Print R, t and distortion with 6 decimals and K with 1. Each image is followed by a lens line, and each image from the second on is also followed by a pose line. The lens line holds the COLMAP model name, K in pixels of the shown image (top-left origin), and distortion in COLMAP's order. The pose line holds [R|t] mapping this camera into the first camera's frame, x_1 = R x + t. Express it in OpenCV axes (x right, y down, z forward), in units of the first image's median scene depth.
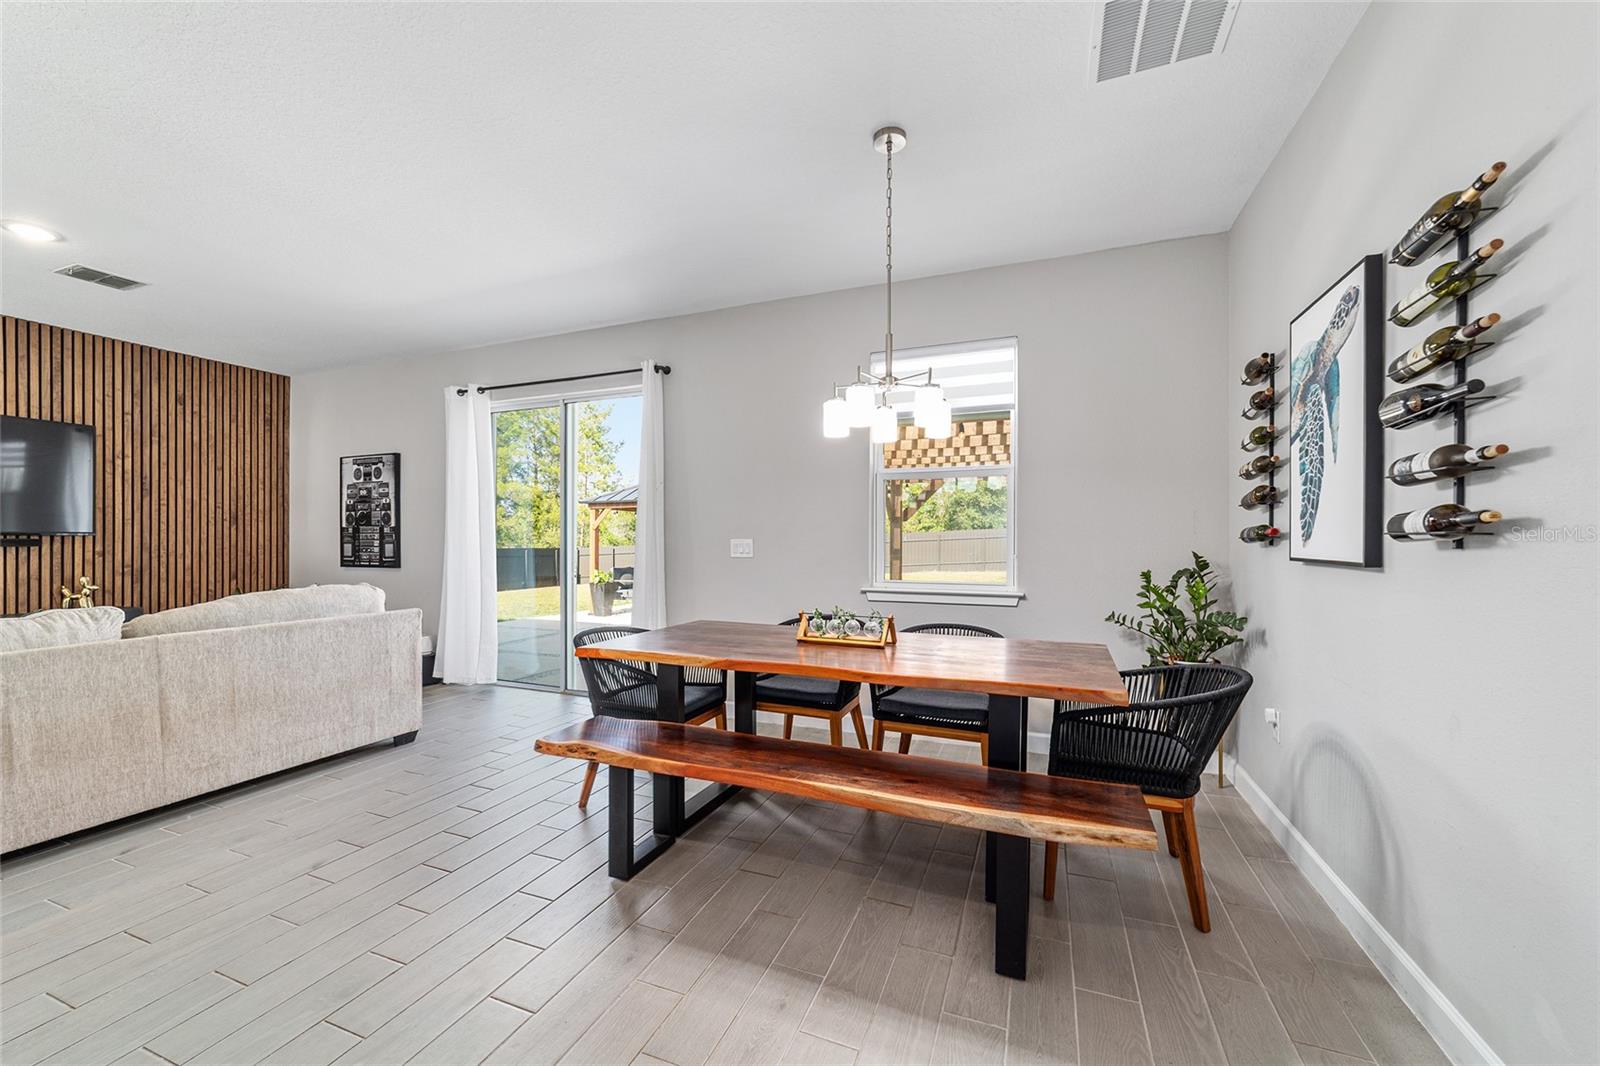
lens RADIAL K [[629.3, 0, 807.3], [0, 629.3, 558.6], [0, 0, 1]] dist [-0.002088, 0.000004]
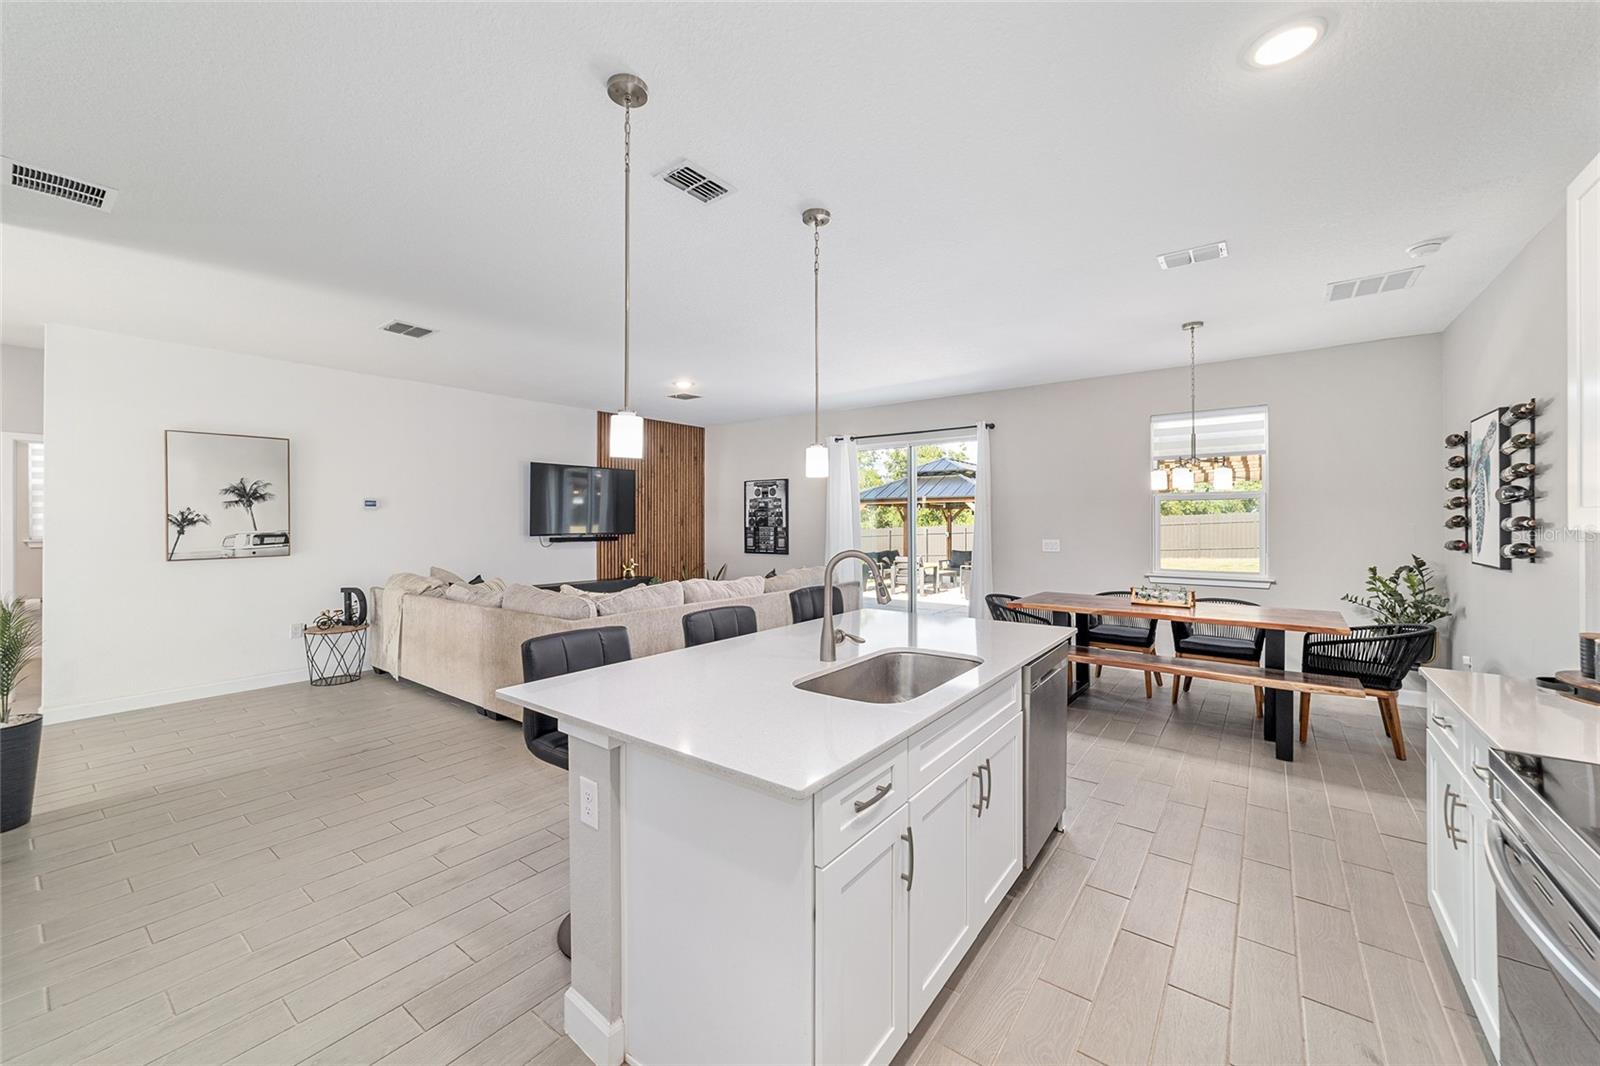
lens RADIAL K [[634.0, 0, 800.0], [0, 634.0, 533.0], [0, 0, 1]] dist [-0.004499, 0.006489]
pose [[0.960706, 0.001618, -0.277563, -0.343397], [-0.004578, 0.999939, -0.010019, -0.038462], [0.277530, 0.010896, 0.960655, -0.806675]]
